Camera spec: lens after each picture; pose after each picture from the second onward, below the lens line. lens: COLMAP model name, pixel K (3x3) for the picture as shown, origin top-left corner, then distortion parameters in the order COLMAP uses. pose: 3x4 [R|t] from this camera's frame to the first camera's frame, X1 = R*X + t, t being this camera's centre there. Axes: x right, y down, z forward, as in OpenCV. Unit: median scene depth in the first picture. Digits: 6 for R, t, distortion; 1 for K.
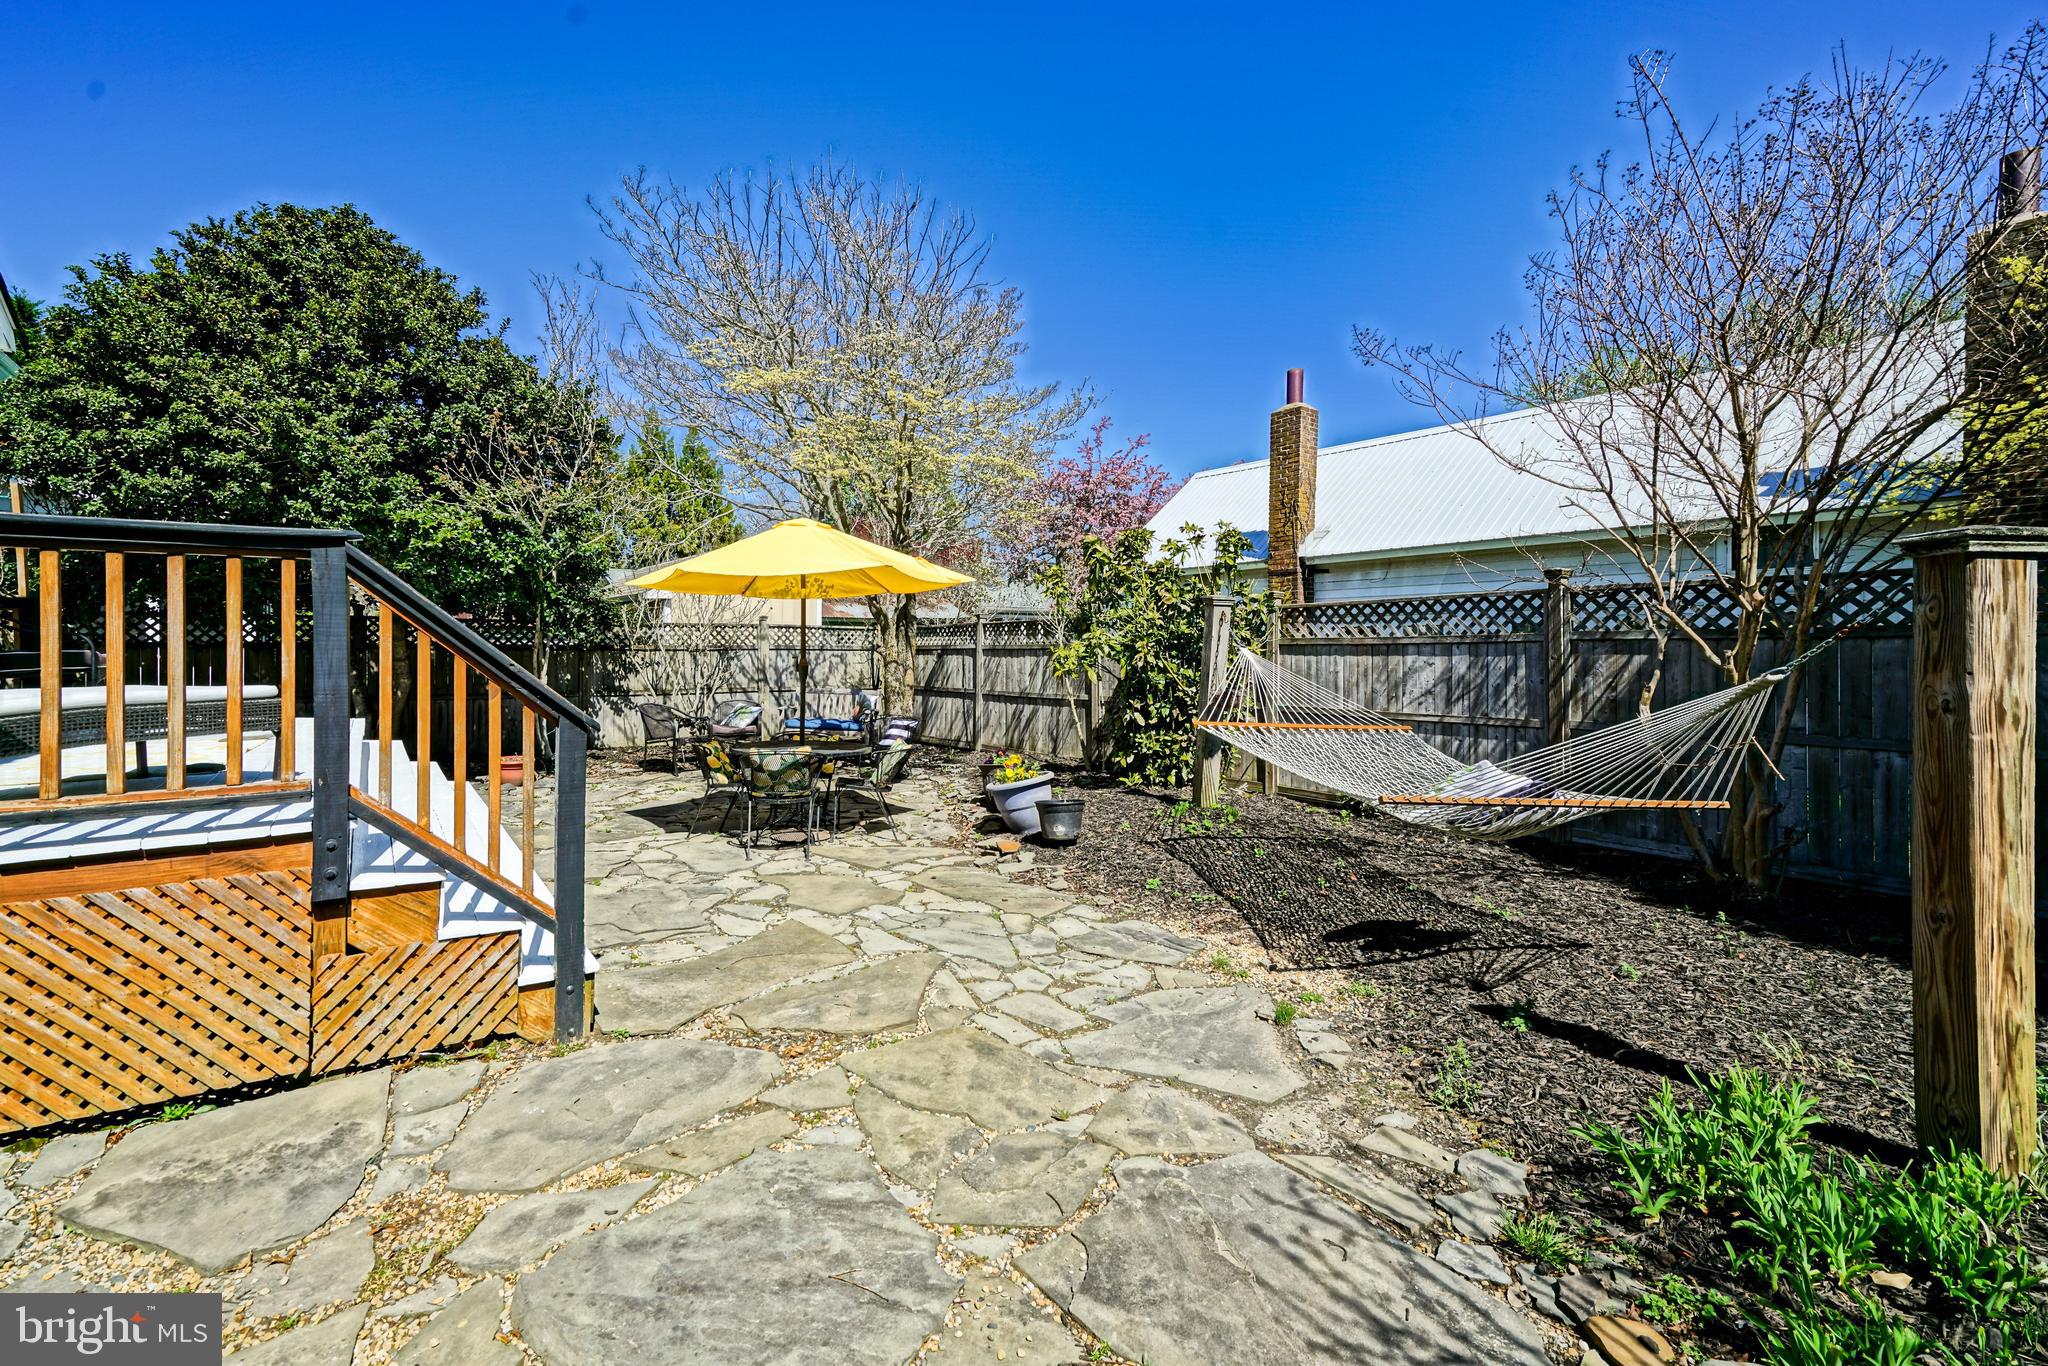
lens RADIAL K [[902.5, 0, 960.2], [0, 902.5, 646.4], [0, 0, 1]] dist [0.046369, -0.005476]
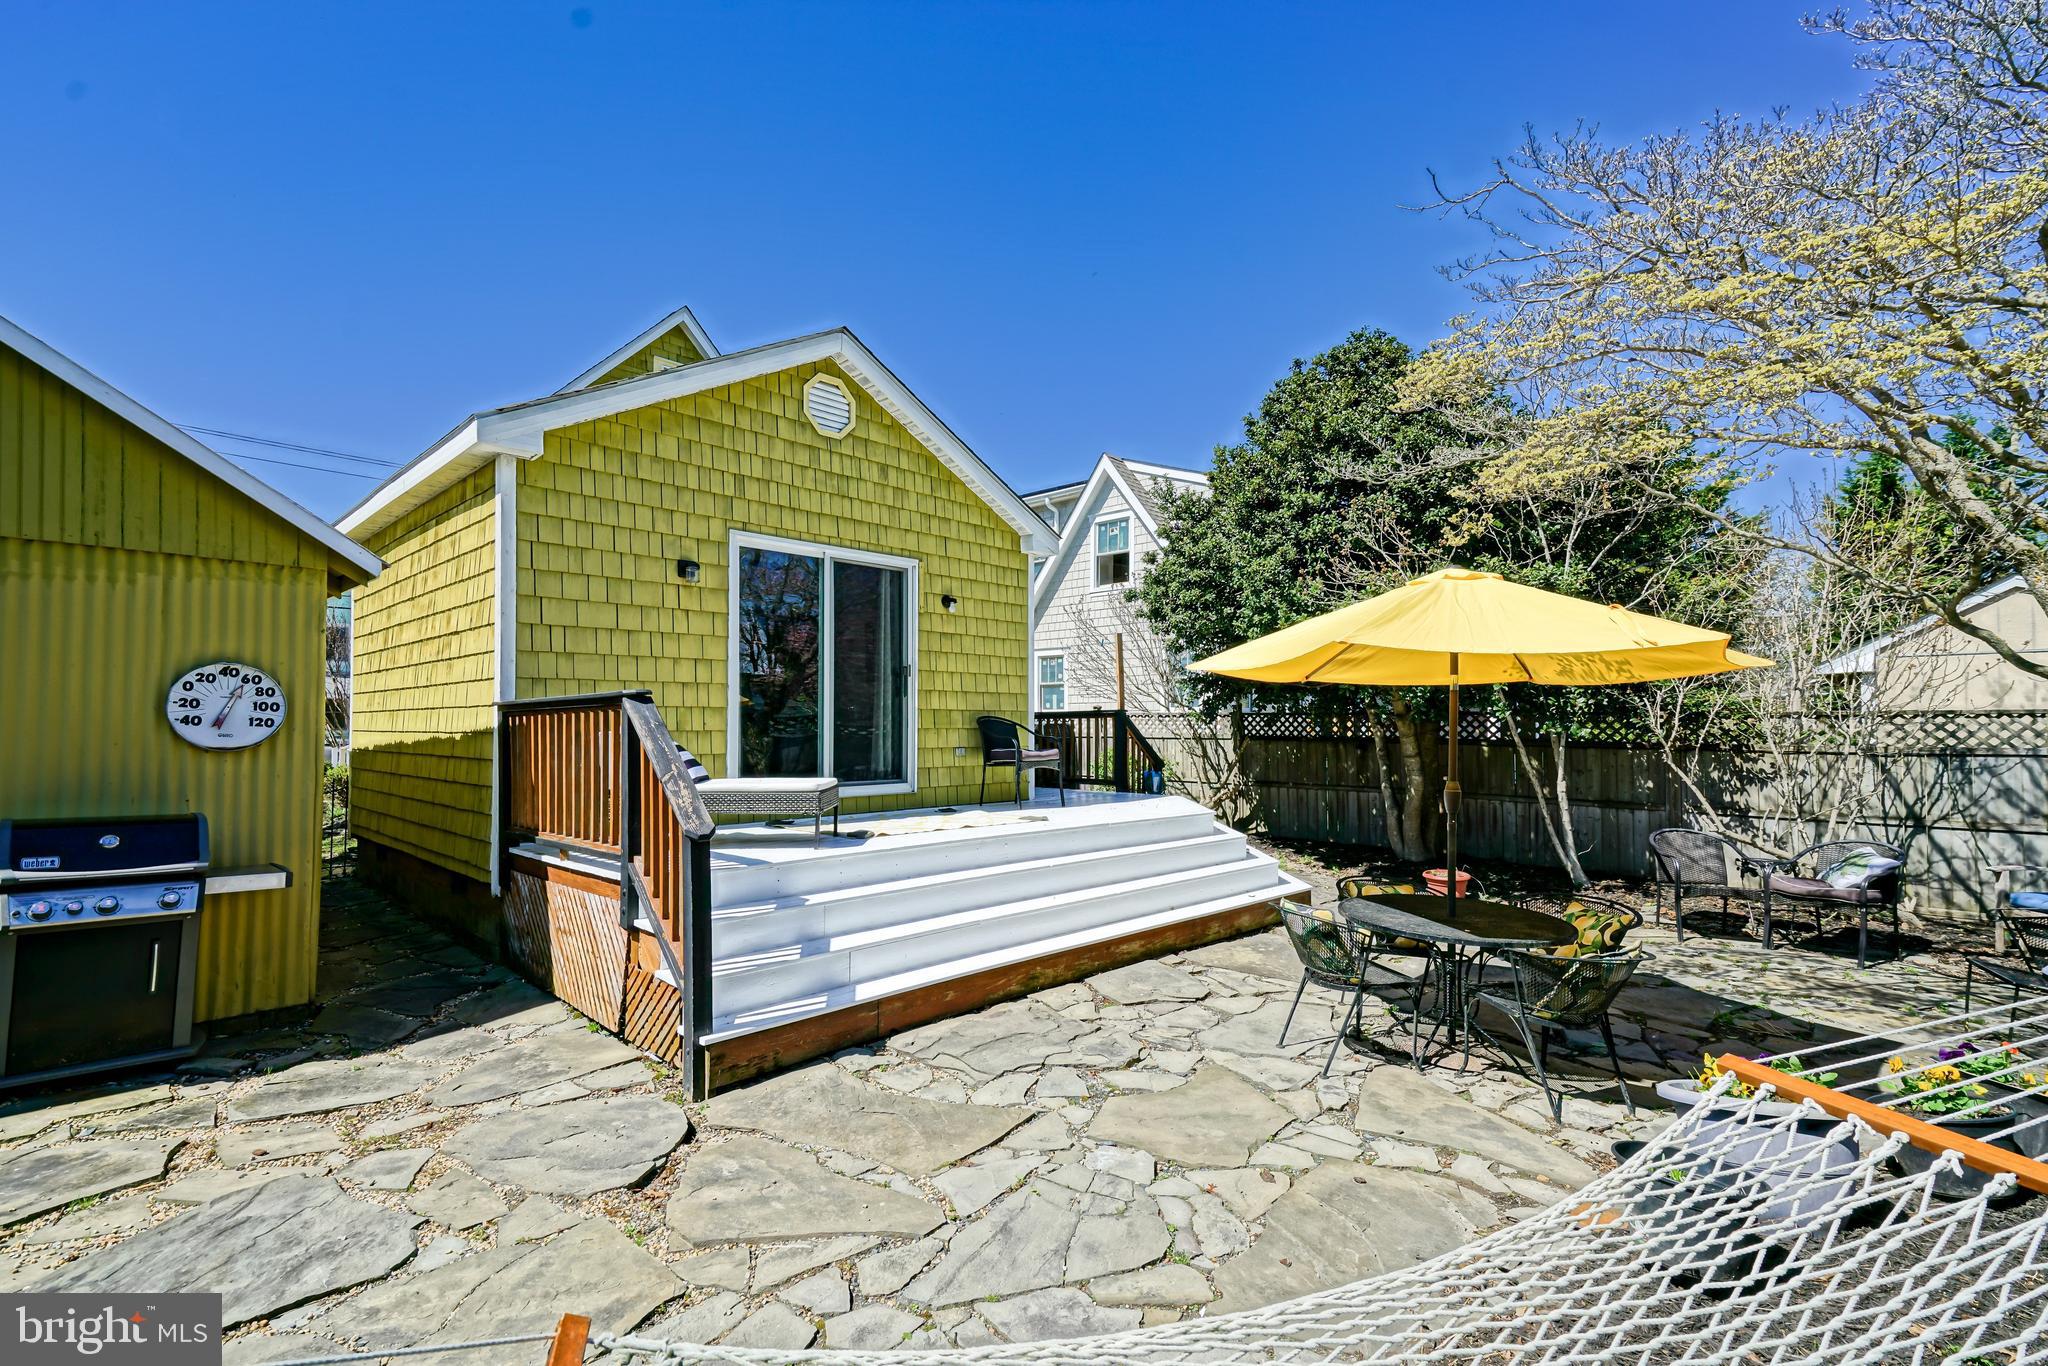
lens RADIAL K [[902.5, 0, 1026.5], [0, 902.5, 700.1], [0, 0, 1]] dist [0.046369, -0.005476]
pose [[0.209440, -0.029515, -0.977376, 0.352884], [0.000335, 0.999546, -0.030112, -0.021454], [0.977821, 0.005979, 0.209355, 0.474112]]
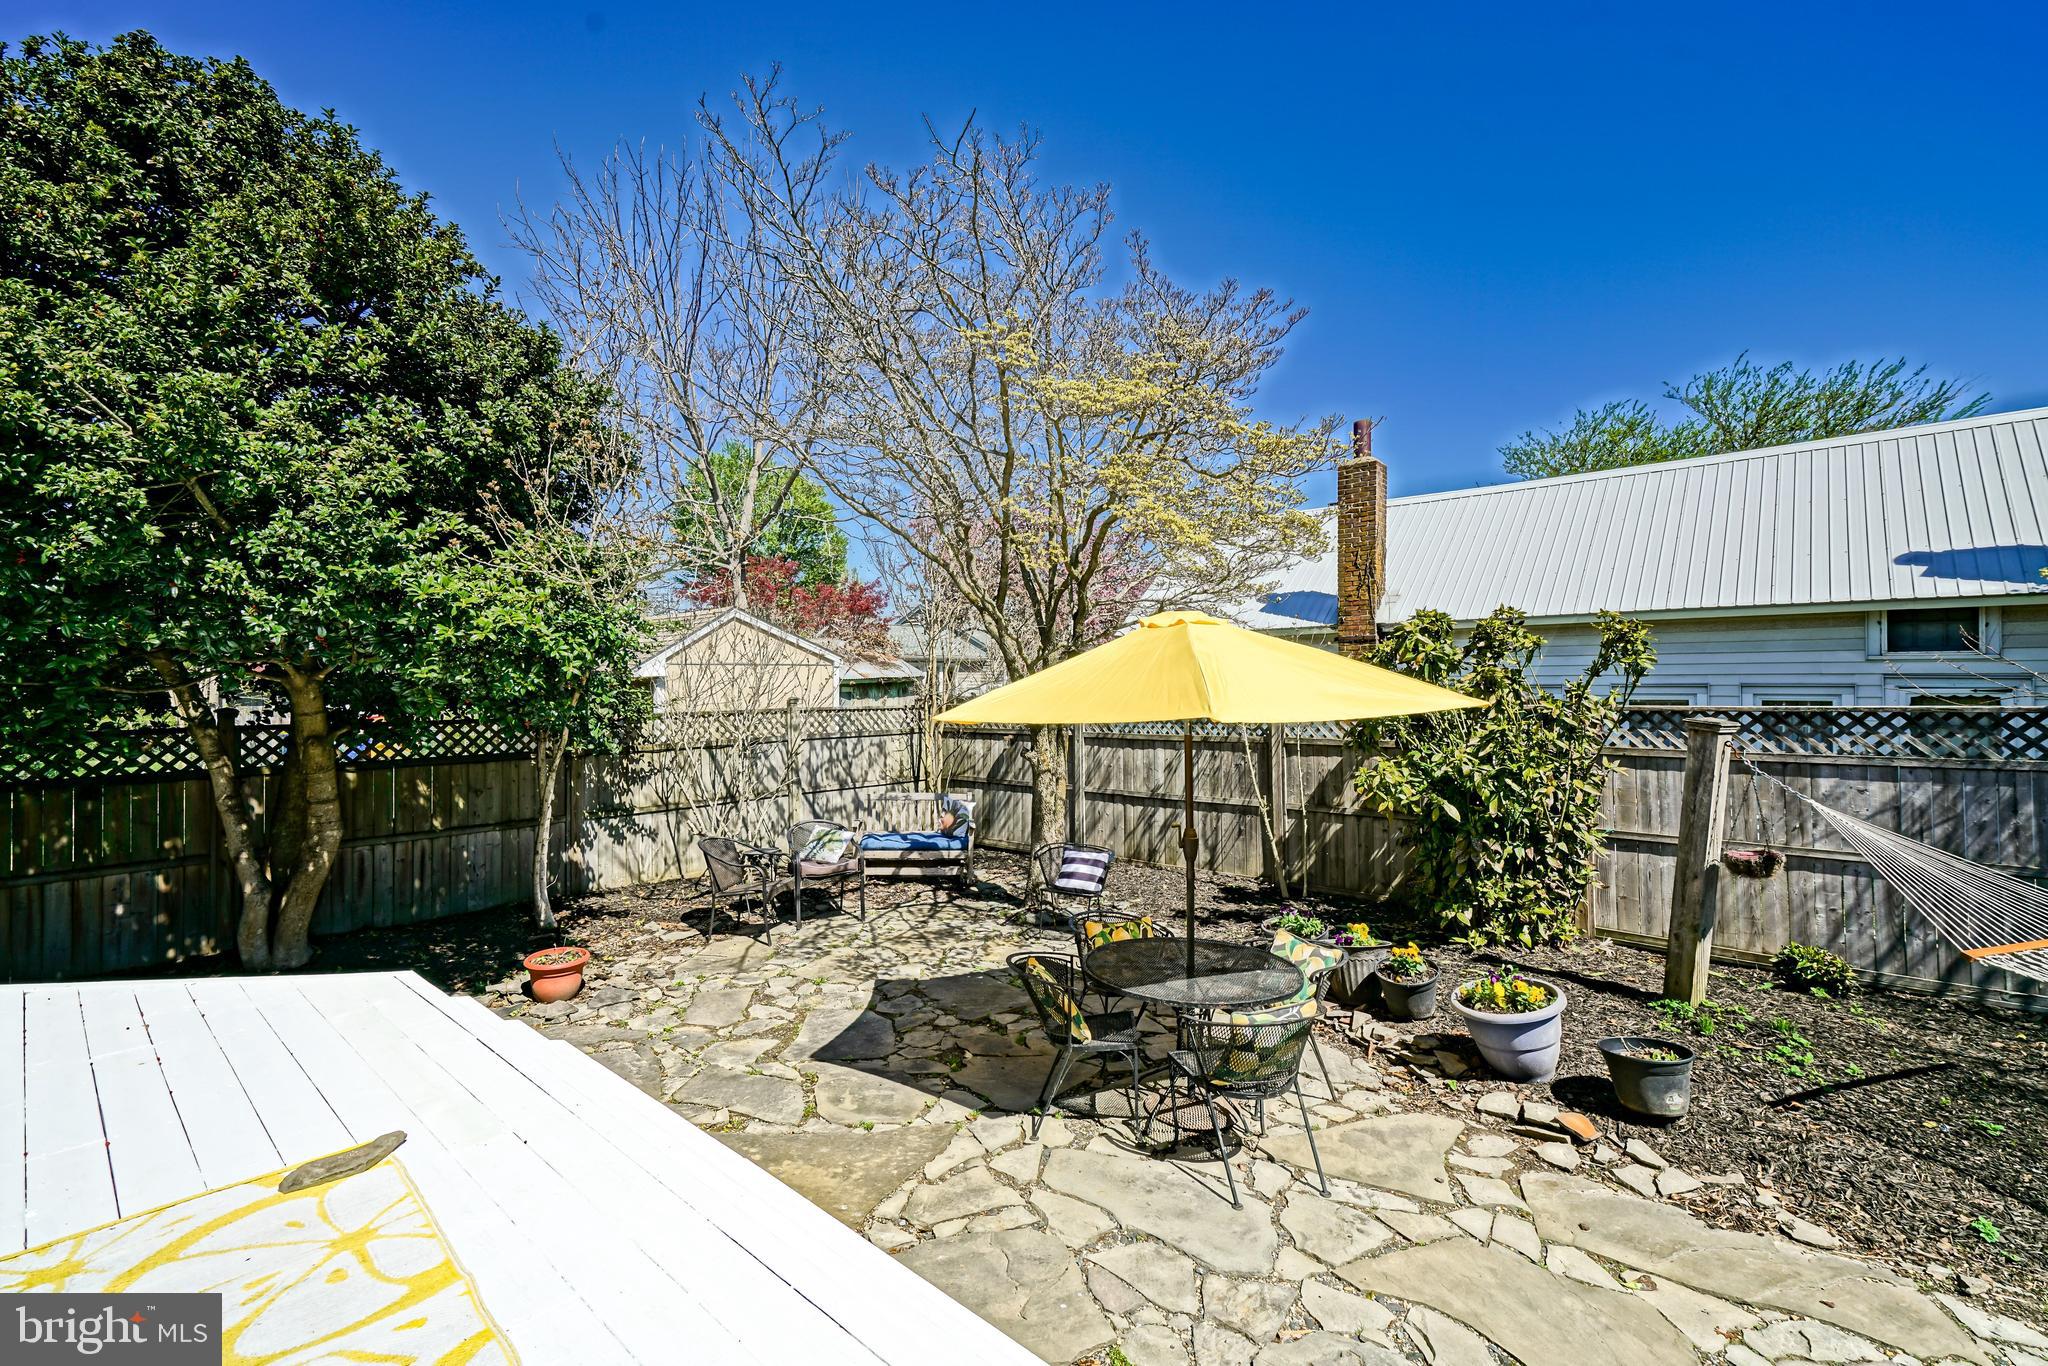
lens RADIAL K [[902.5, 0, 1003.5], [0, 902.5, 670.4], [0, 0, 1]] dist [0.046369, -0.005476]
pose [[0.970775, -0.007055, 0.239889, -0.387710], [0.009828, 0.999898, -0.010366, -0.079204], [-0.239791, 0.012421, 0.970745, 0.343776]]
